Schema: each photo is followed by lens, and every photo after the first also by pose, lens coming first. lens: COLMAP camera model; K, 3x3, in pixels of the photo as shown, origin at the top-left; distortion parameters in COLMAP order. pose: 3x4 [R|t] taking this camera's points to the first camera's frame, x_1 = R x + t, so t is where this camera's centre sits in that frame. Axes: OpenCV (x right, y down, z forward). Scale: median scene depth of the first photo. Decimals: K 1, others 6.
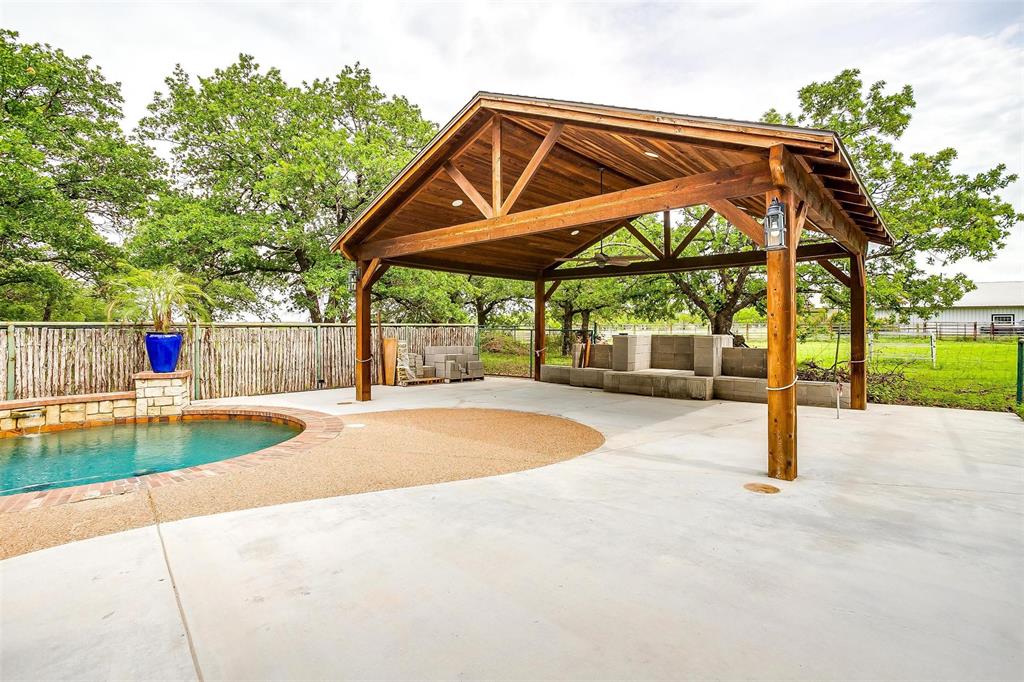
lens RADIAL K [[493.7, 0, 512.1], [0, 493.7, 334.9], [0, 0, 1]] dist [-0.004304, -0.000338]
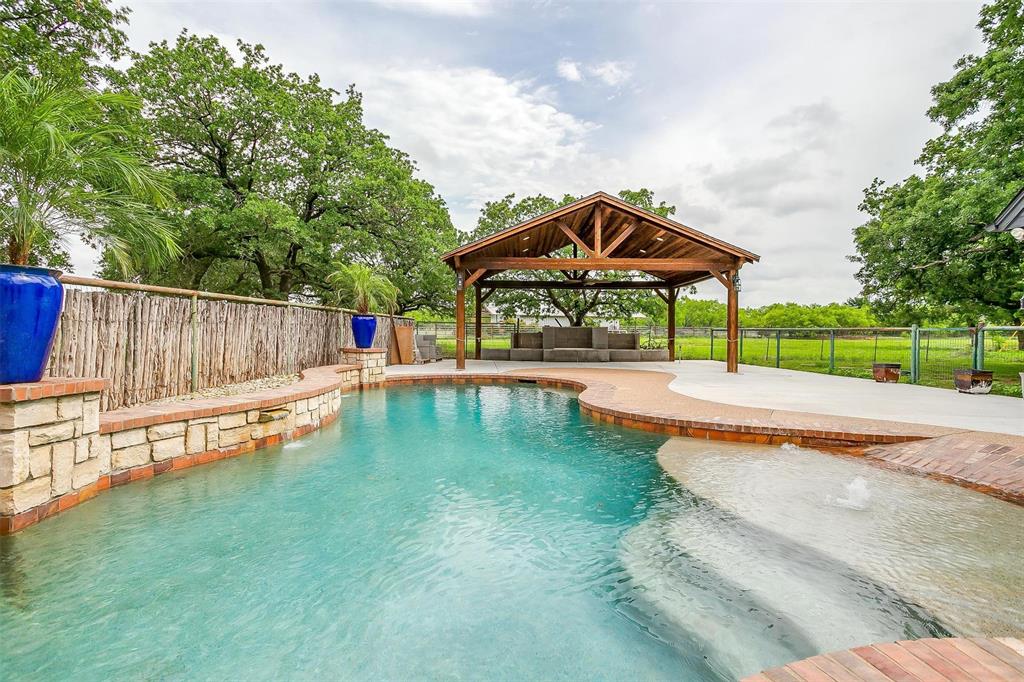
lens RADIAL K [[493.7, 0, 513.9], [0, 493.7, 341.7], [0, 0, 1]] dist [-0.004304, -0.000338]
pose [[0.762052, -0.002821, 0.647510, -1.248180], [-0.004674, 0.999940, 0.009857, 0.047644], [-0.647499, -0.010538, 0.761993, -0.177957]]
